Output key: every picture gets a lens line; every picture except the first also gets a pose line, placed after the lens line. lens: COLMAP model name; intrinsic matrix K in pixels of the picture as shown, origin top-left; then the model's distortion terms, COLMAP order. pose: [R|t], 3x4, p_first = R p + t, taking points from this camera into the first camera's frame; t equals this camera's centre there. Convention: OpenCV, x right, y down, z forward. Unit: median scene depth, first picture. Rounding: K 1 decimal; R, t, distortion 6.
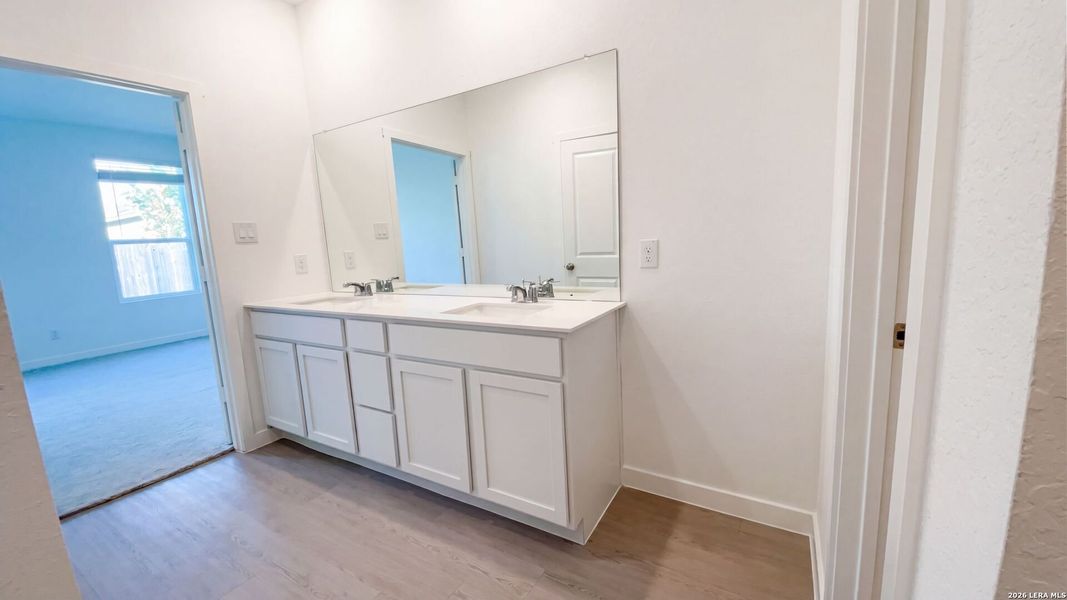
lens RADIAL K [[421.2, 0, 533.5], [0, 421.2, 300.0], [0, 0, 1]] dist [0.015145, -0.000036]
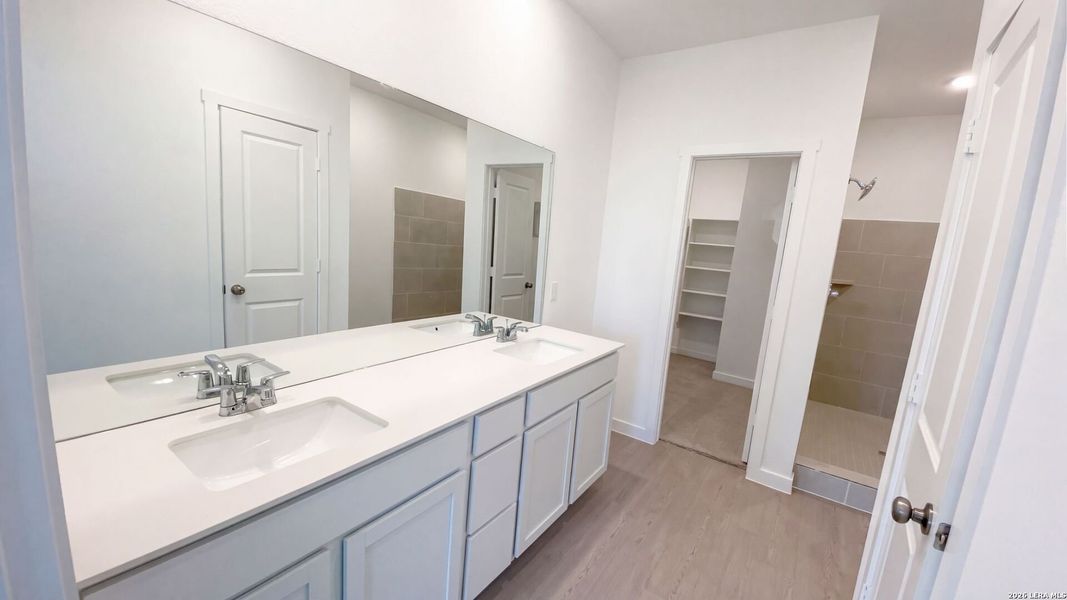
lens RADIAL K [[421.2, 0, 533.5], [0, 421.2, 300.0], [0, 0, 1]] dist [0.015145, -0.000036]
pose [[0.069544, -0.079976, 0.994368, -0.576810], [0.086844, 0.993482, 0.073831, -0.071472], [-0.993792, 0.081220, 0.076036, 0.467893]]
